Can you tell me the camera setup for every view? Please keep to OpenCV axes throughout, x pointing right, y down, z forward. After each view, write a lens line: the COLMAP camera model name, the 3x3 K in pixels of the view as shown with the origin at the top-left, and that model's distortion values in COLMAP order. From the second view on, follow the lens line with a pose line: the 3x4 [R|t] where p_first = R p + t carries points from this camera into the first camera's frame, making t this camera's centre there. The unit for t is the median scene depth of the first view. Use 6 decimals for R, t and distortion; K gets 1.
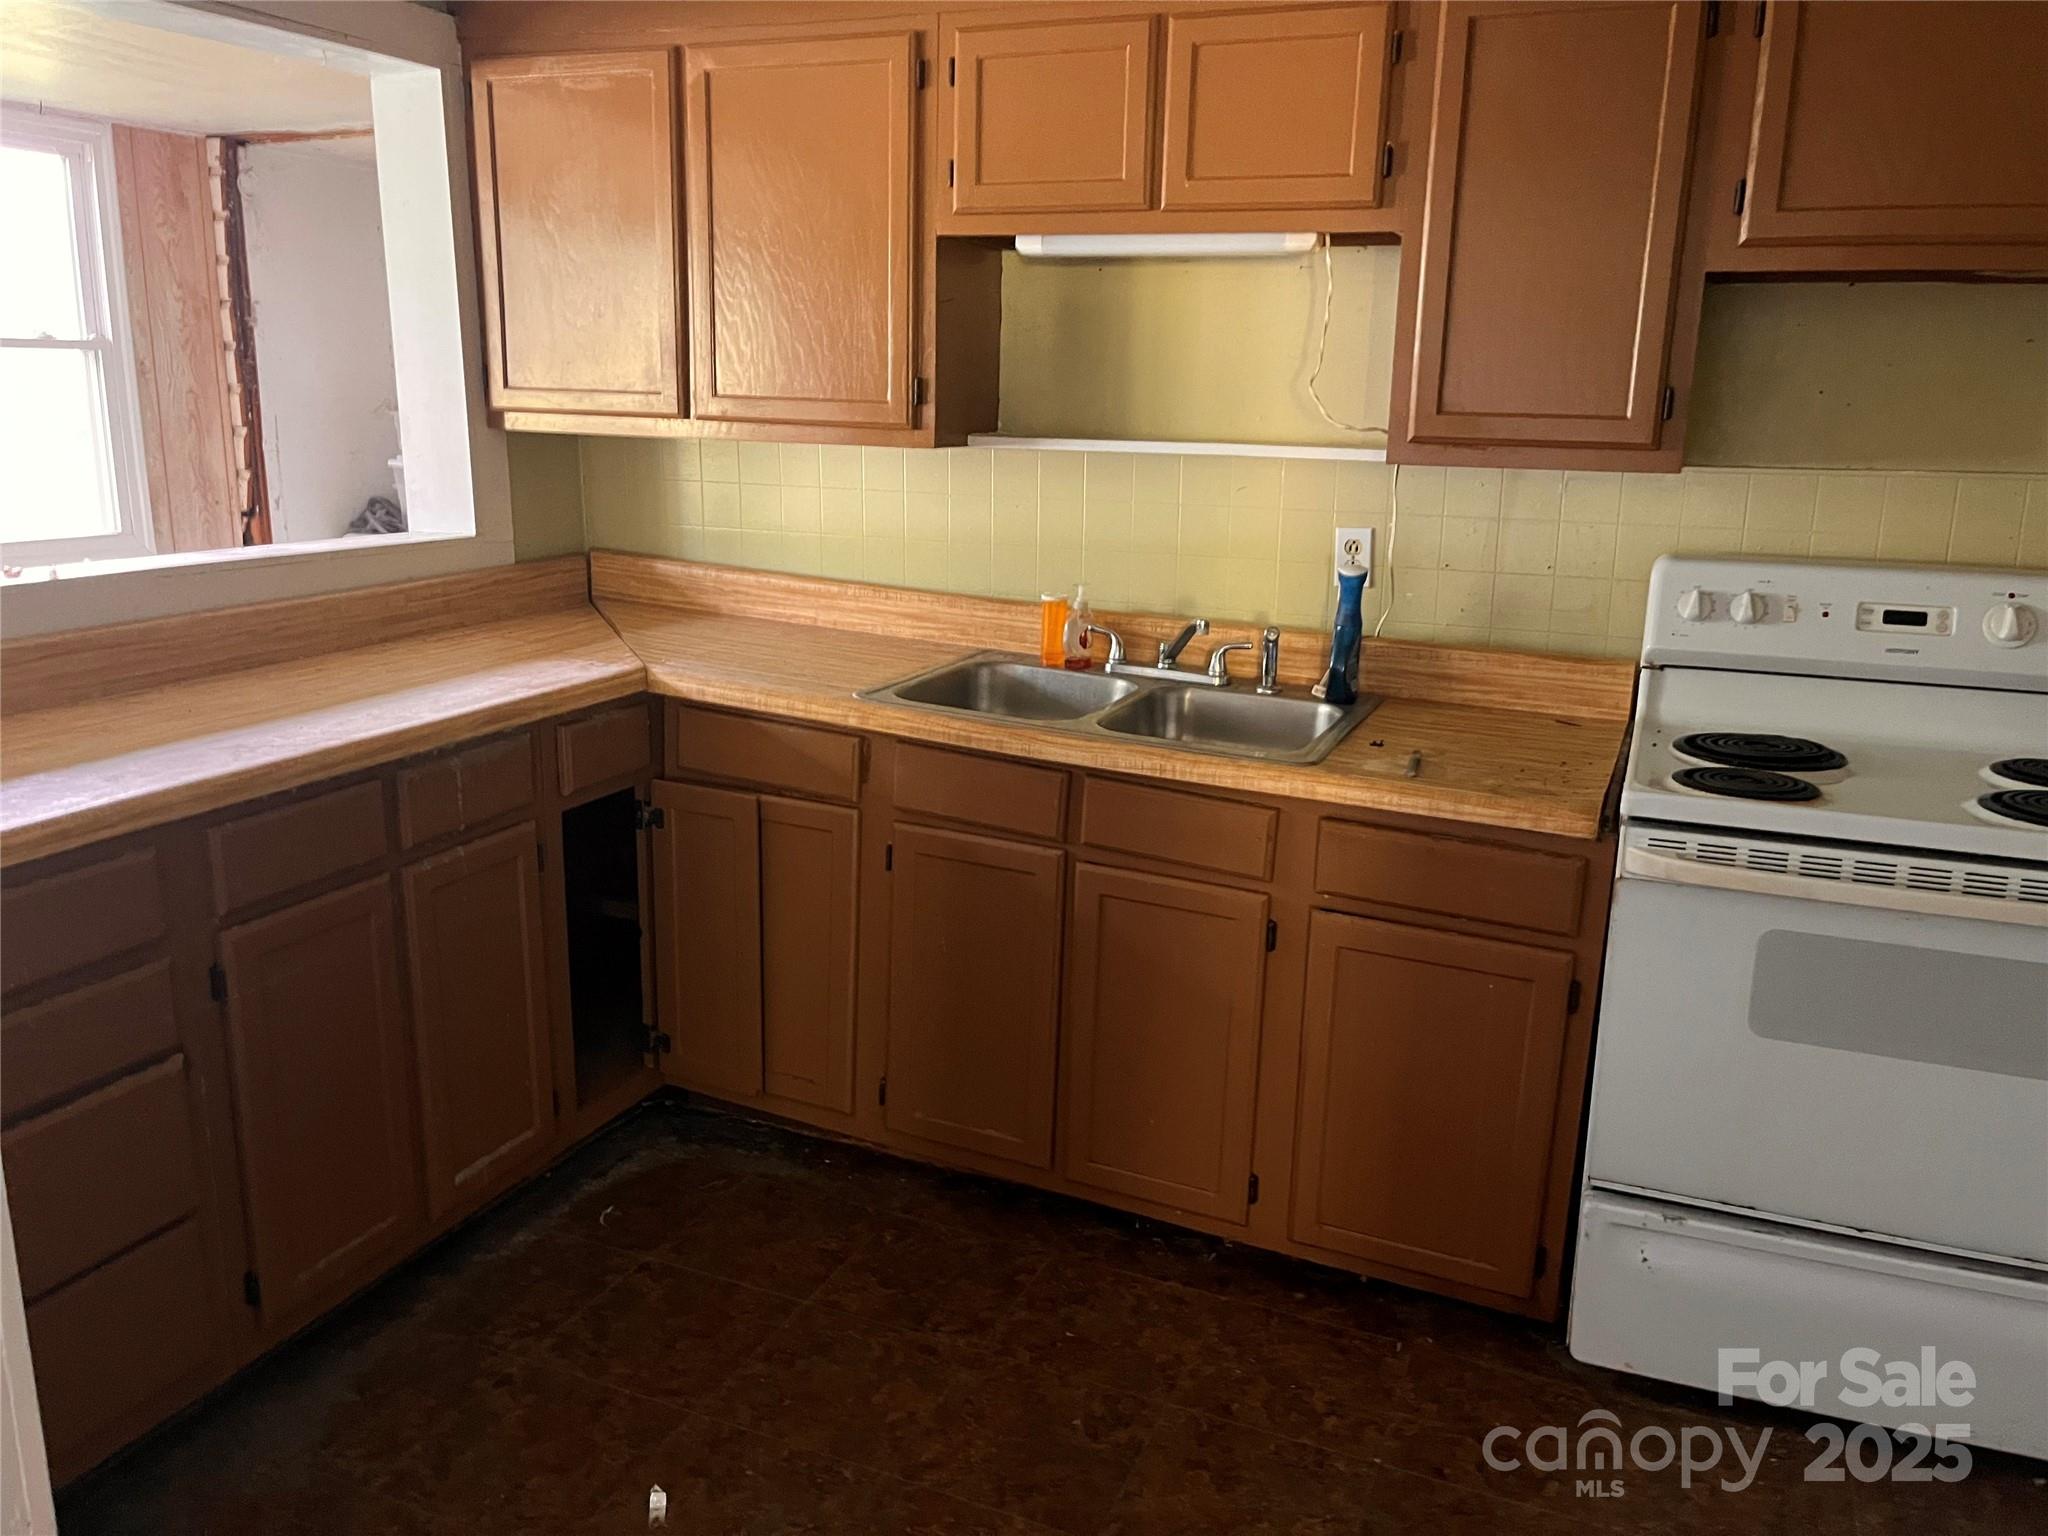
lens RADIAL K [[1508.2, 0, 1024.1], [0, 1508.2, 759.4], [0, 0, 1]] dist [0.007927, -0.041868]
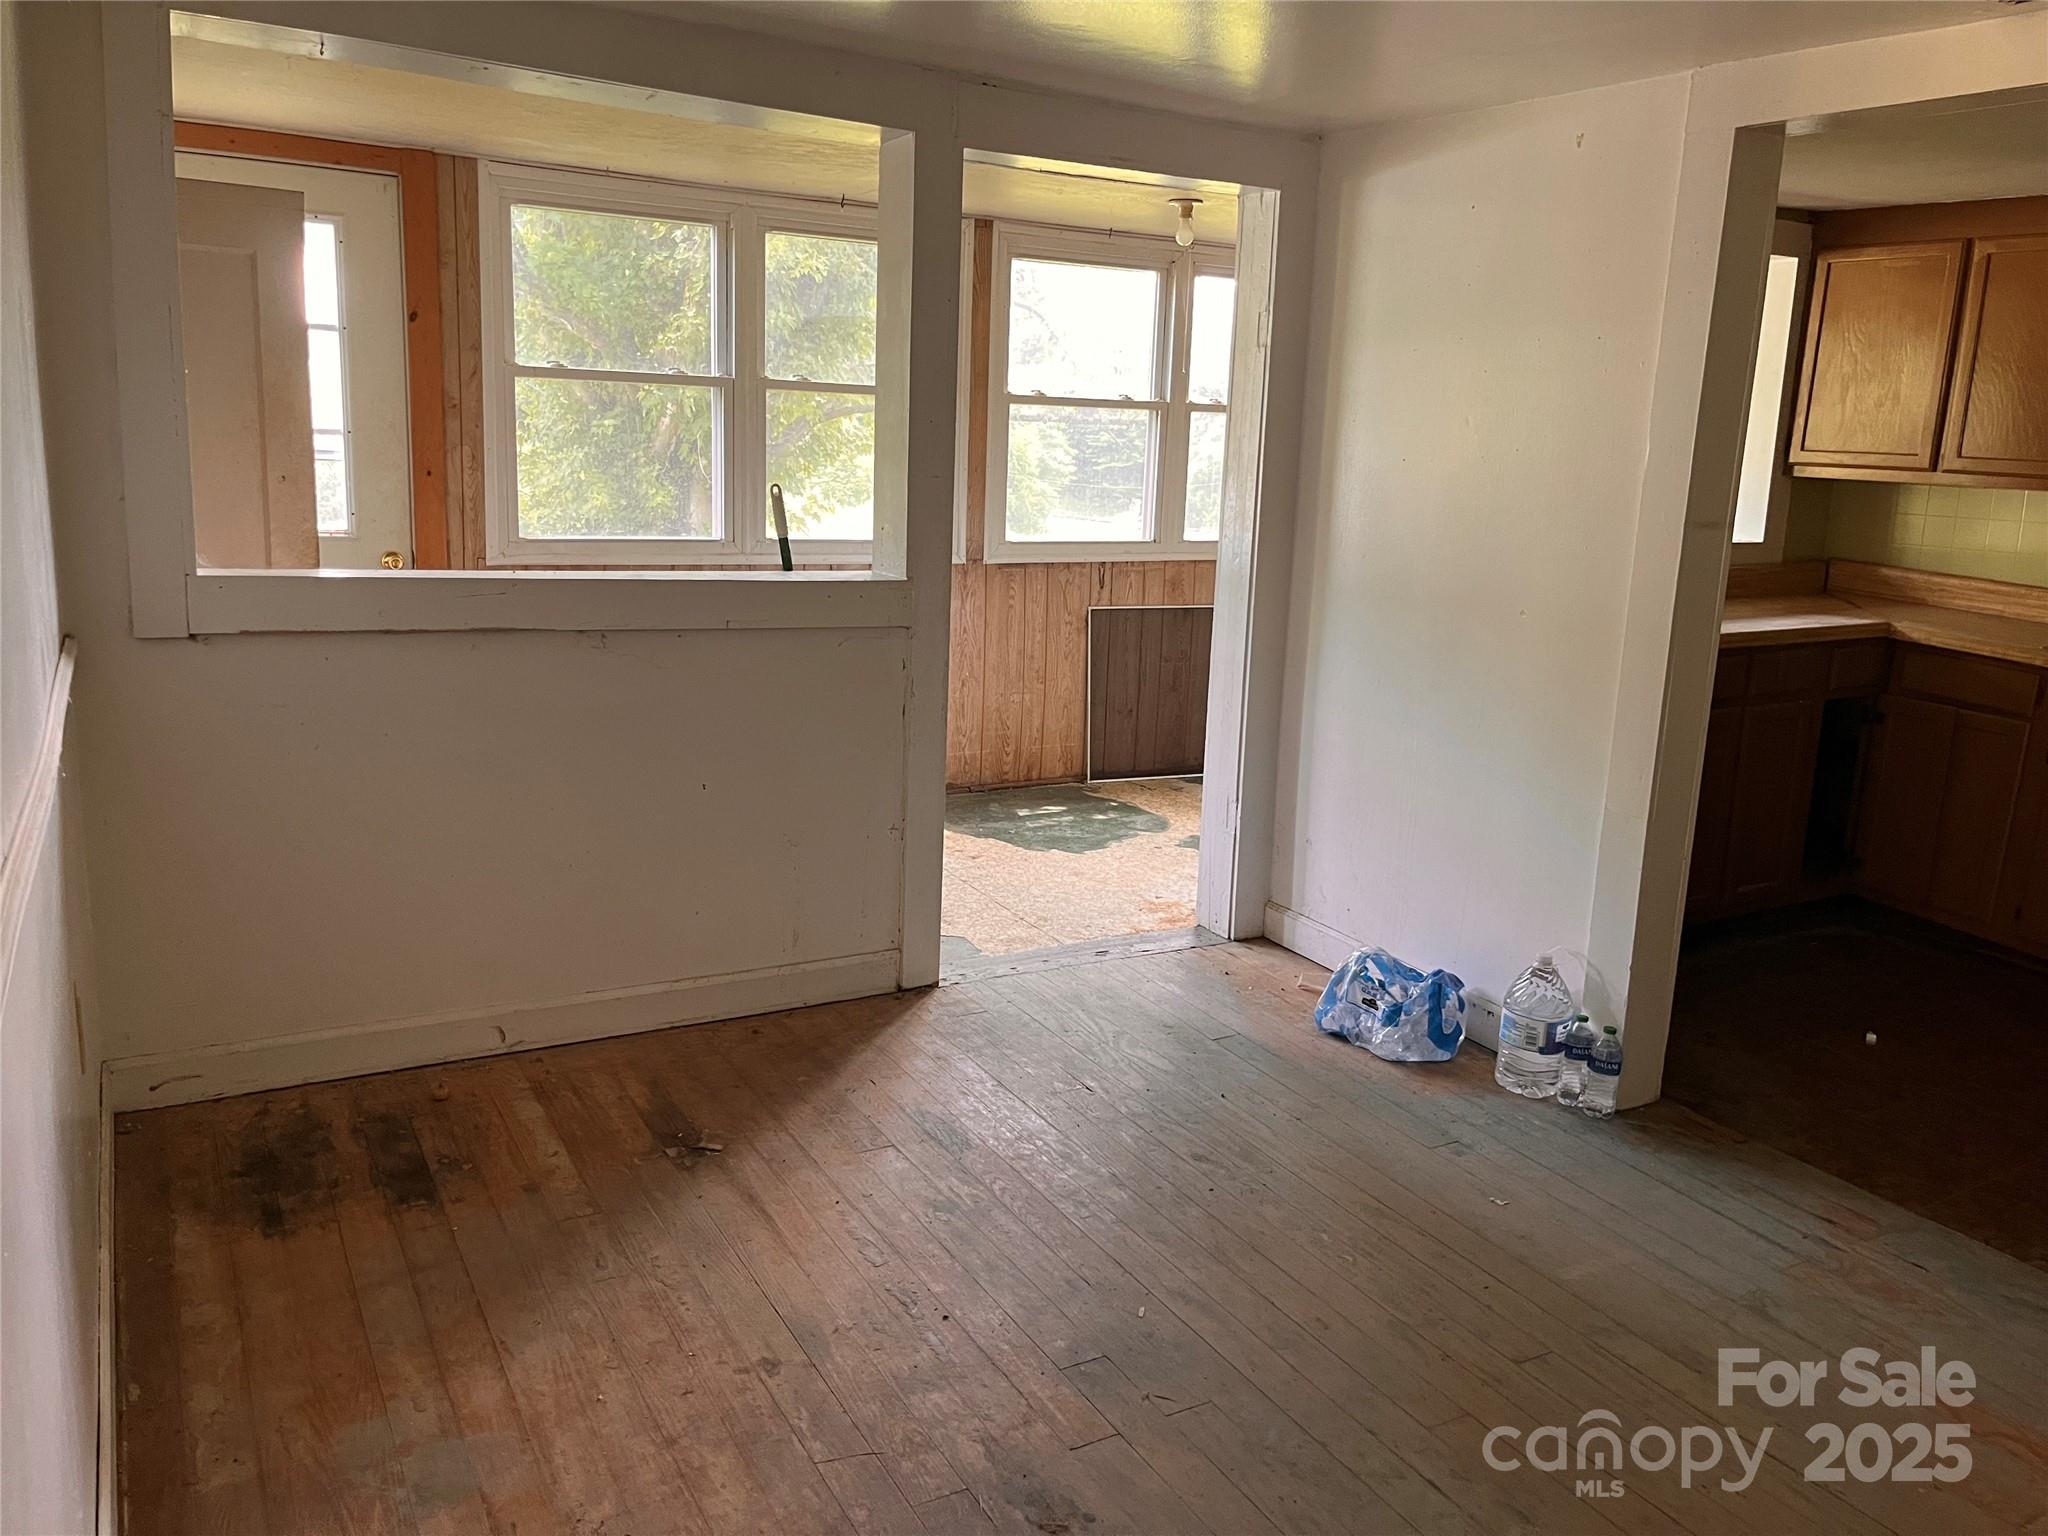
lens RADIAL K [[1508.2, 0, 1020.1], [0, 1508.2, 770.8], [0, 0, 1]] dist [0.007927, -0.041868]
pose [[0.793251, 0.134956, -0.593750, -0.012210], [-0.157677, 0.987395, 0.013772, 0.216896], [0.588125, 0.082696, 0.804531, -0.813152]]
